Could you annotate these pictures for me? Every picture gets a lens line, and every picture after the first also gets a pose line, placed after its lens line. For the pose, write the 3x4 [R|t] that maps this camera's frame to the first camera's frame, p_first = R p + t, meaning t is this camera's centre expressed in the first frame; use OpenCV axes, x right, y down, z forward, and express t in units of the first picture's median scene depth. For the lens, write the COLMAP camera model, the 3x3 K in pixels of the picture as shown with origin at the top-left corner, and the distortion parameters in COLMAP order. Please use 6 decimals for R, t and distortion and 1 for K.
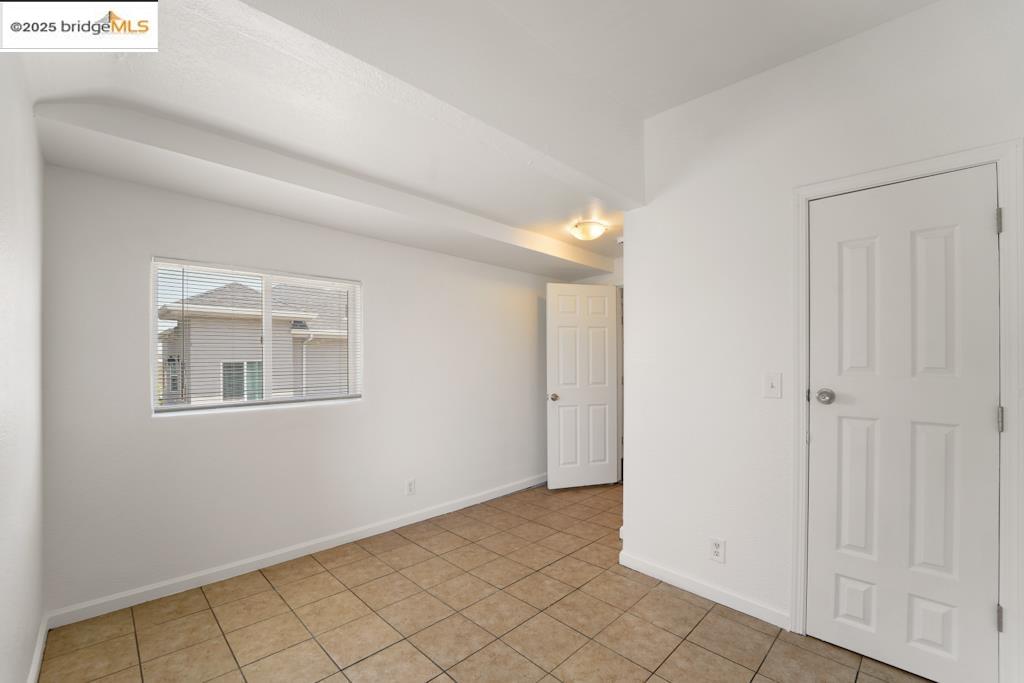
lens RADIAL K [[423.0, 0, 512.0], [0, 423.0, 351.4], [0, 0, 1]] dist [-0.011082, -0.000232]
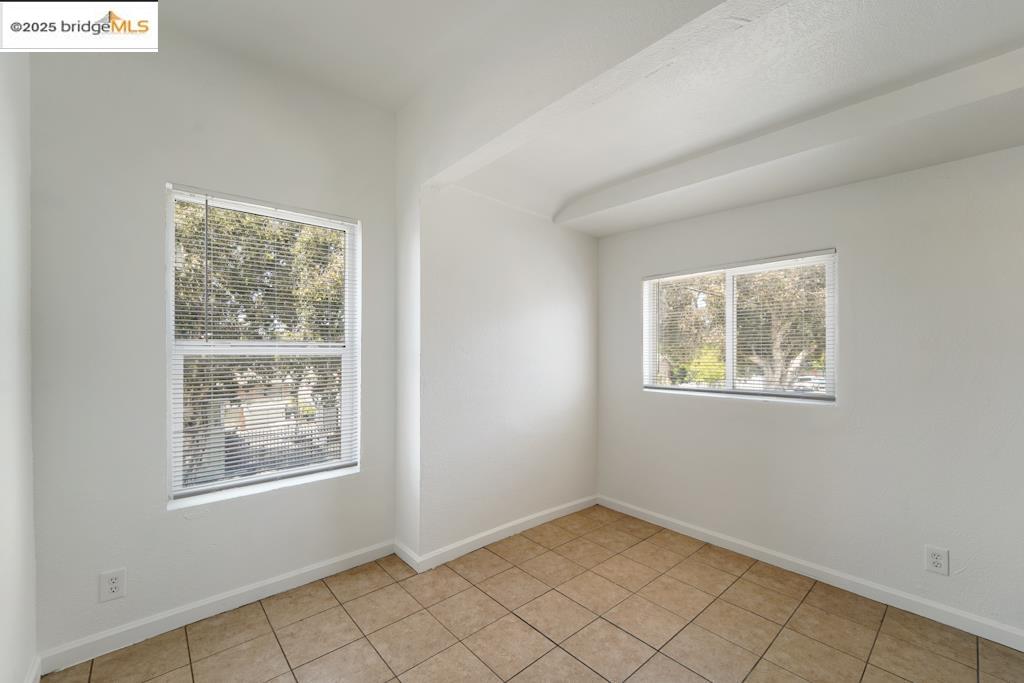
lens RADIAL K [[423.0, 0, 512.2], [0, 423.0, 346.2], [0, 0, 1]] dist [-0.011082, -0.000232]
pose [[-0.054160, -0.011963, -0.998461, 0.549284], [0.011294, 0.999857, -0.012593, 0.017310], [0.998468, -0.011959, -0.054017, 0.585652]]
